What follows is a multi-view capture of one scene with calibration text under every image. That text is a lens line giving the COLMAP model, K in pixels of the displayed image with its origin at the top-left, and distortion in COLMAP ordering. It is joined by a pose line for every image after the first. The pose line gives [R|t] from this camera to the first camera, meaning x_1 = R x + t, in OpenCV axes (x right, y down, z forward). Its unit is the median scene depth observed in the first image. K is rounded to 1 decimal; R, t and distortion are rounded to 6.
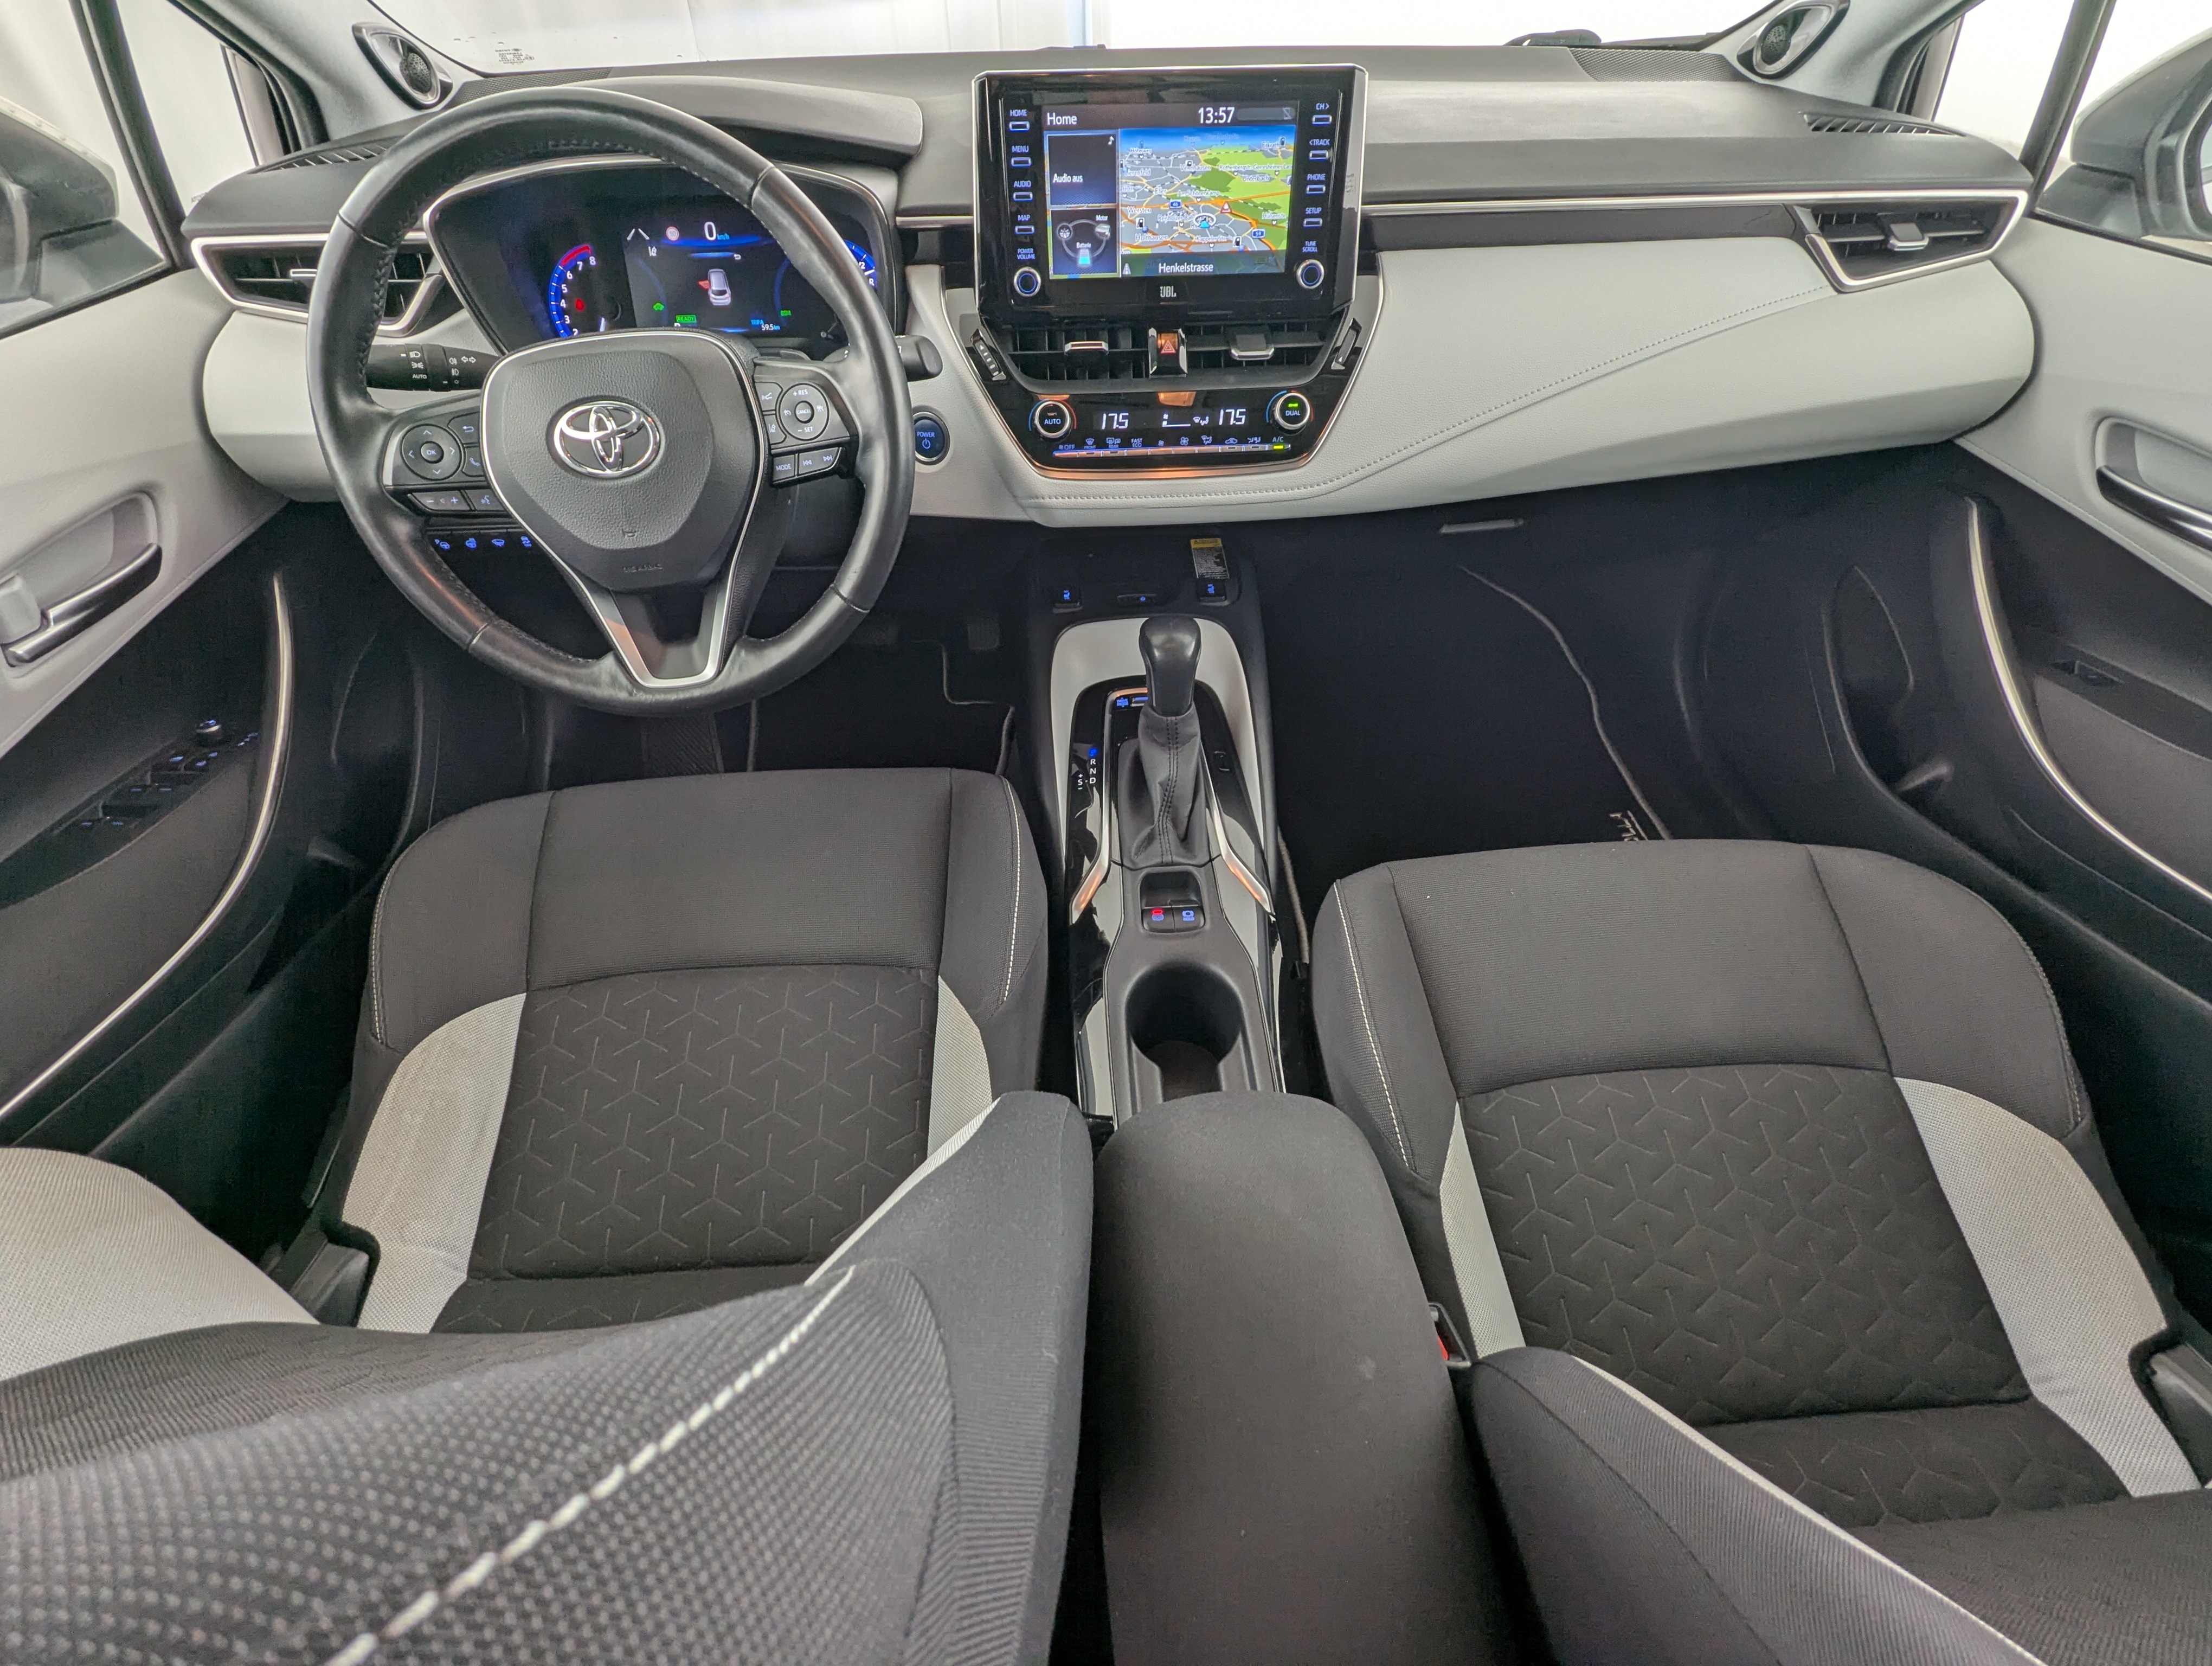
lens RADIAL K [[1045.3, 0, 1097.9], [0, 1045.3, 828.2], [0, 0, 1]] dist [-0.004733, 0.002060]
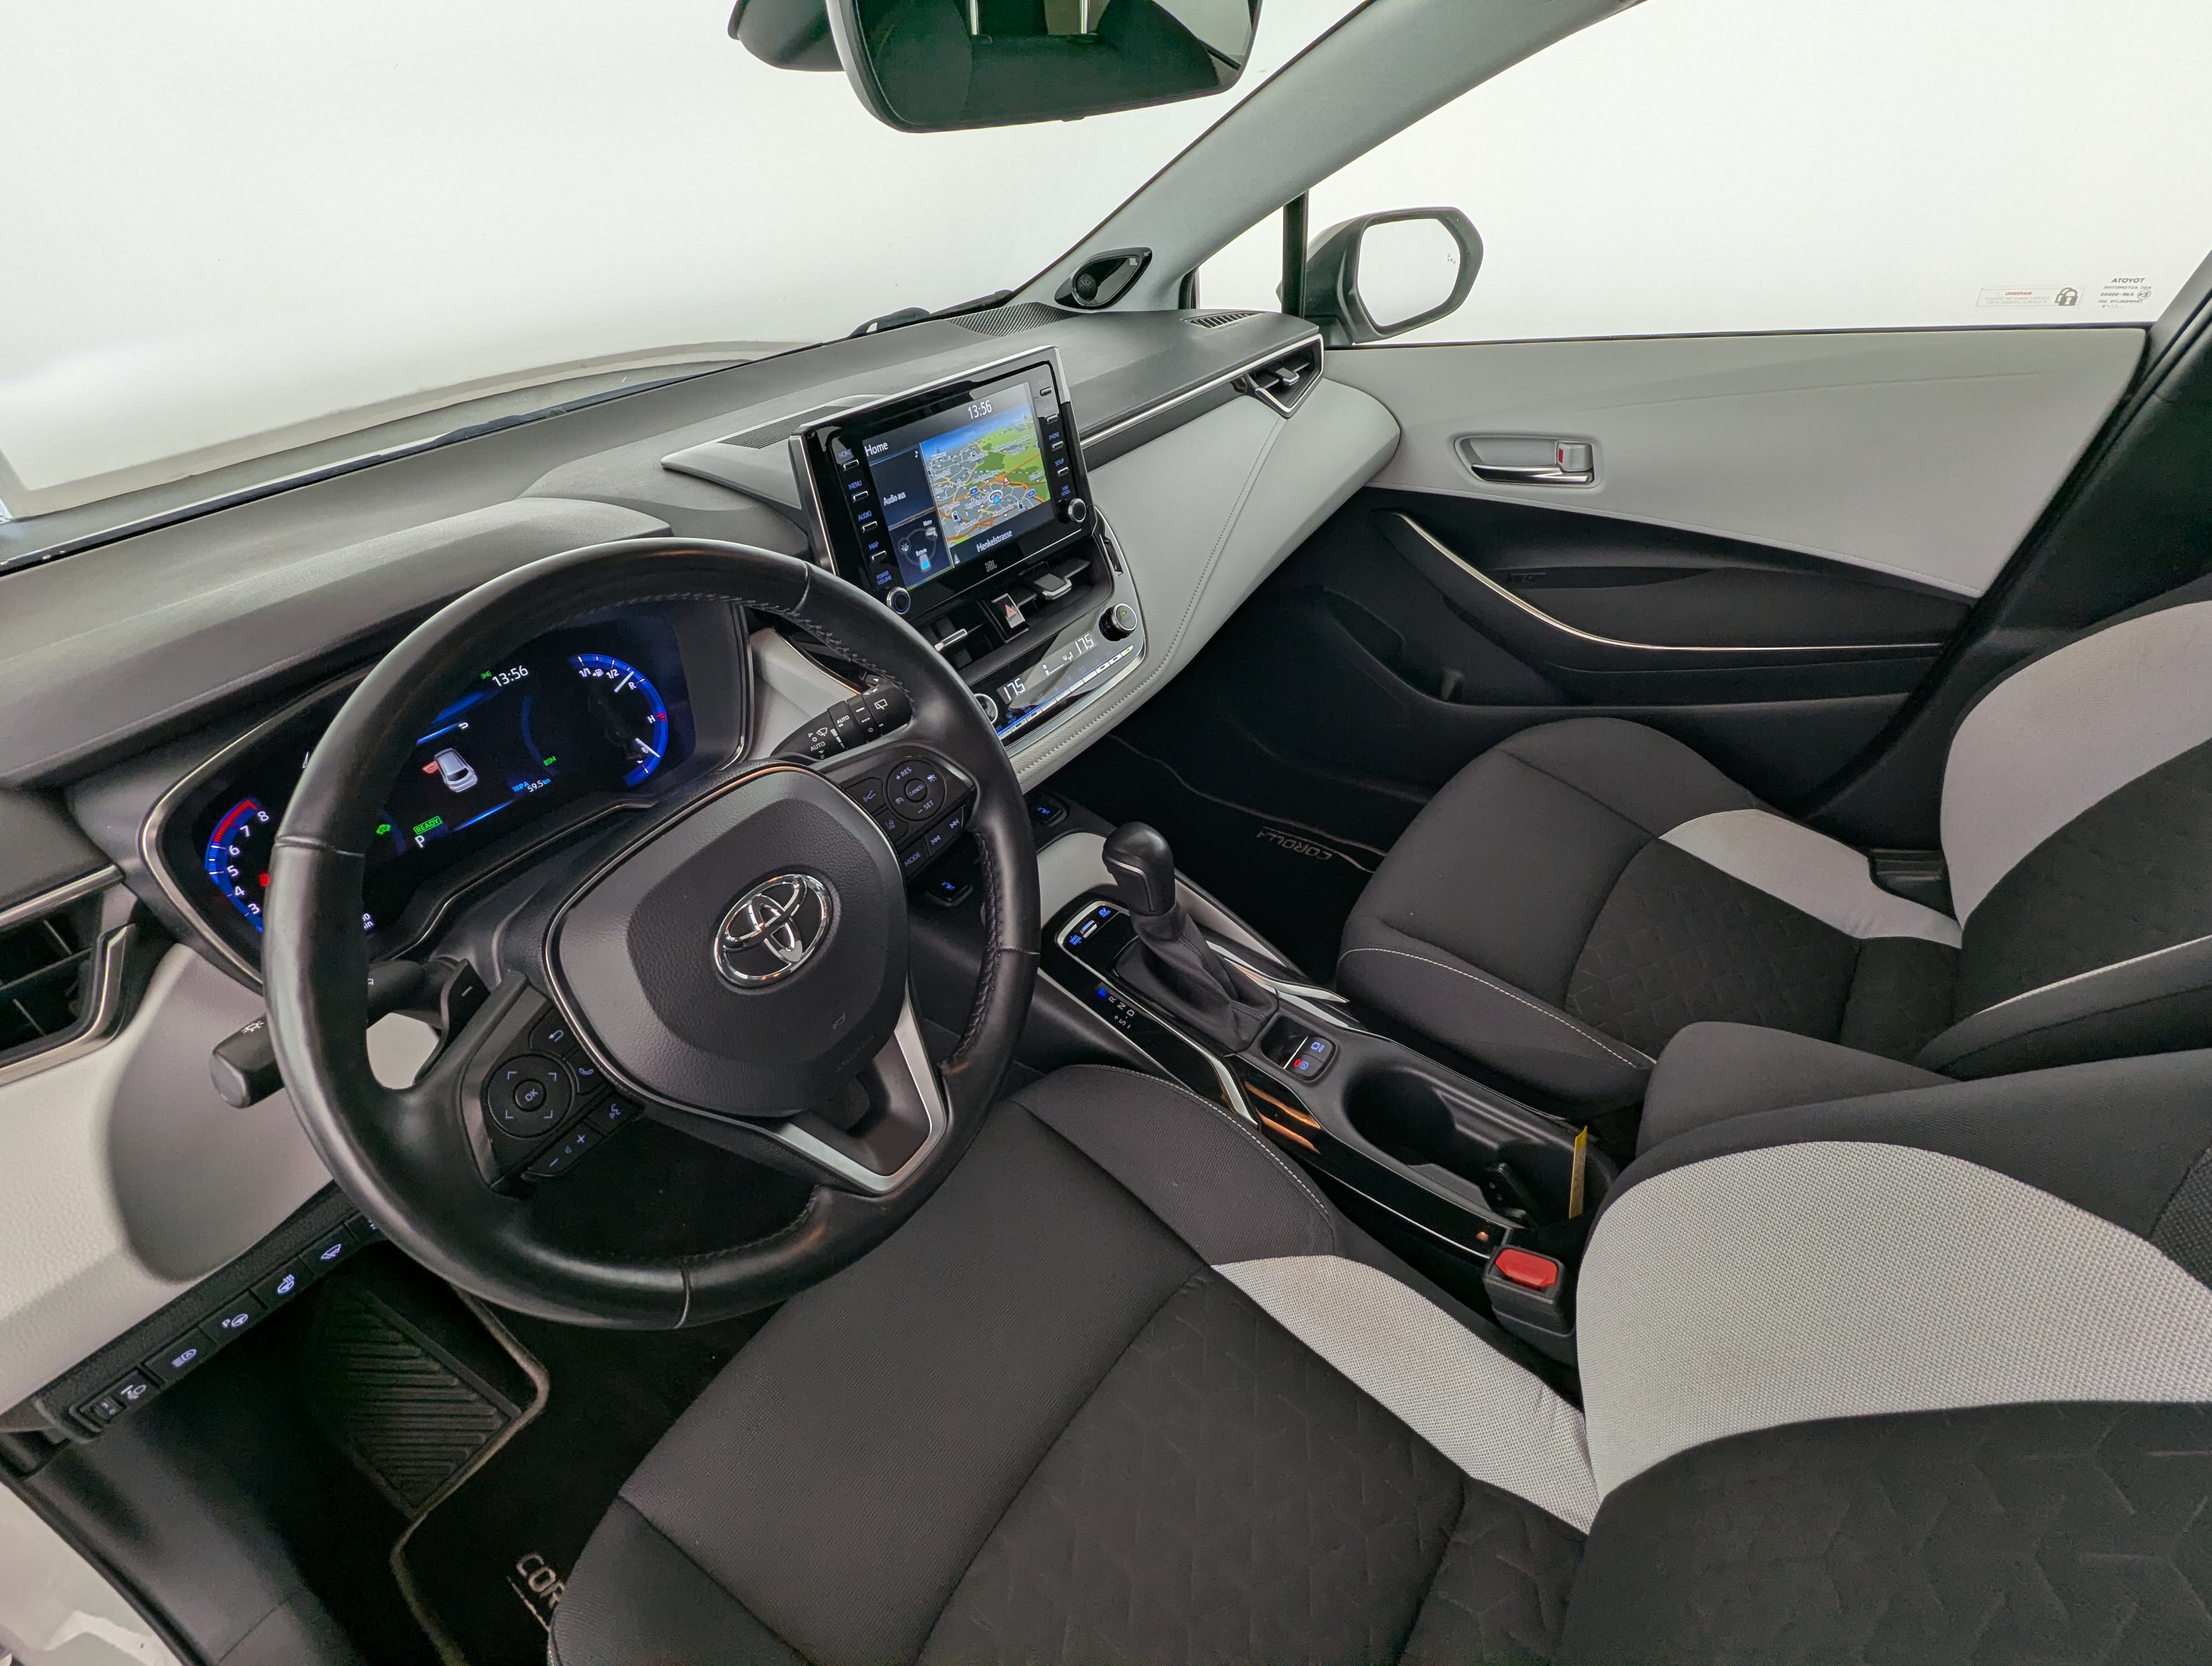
lens RADIAL K [[1045.3, 0, 1093.3], [0, 1045.3, 833.4], [0, 0, 1]] dist [-0.004733, 0.002060]
pose [[0.640595, -0.475916, 0.602613, -0.637312], [0.585974, 0.810153, 0.016914, -0.259594], [-0.496258, 0.342280, 0.797854, 0.212272]]
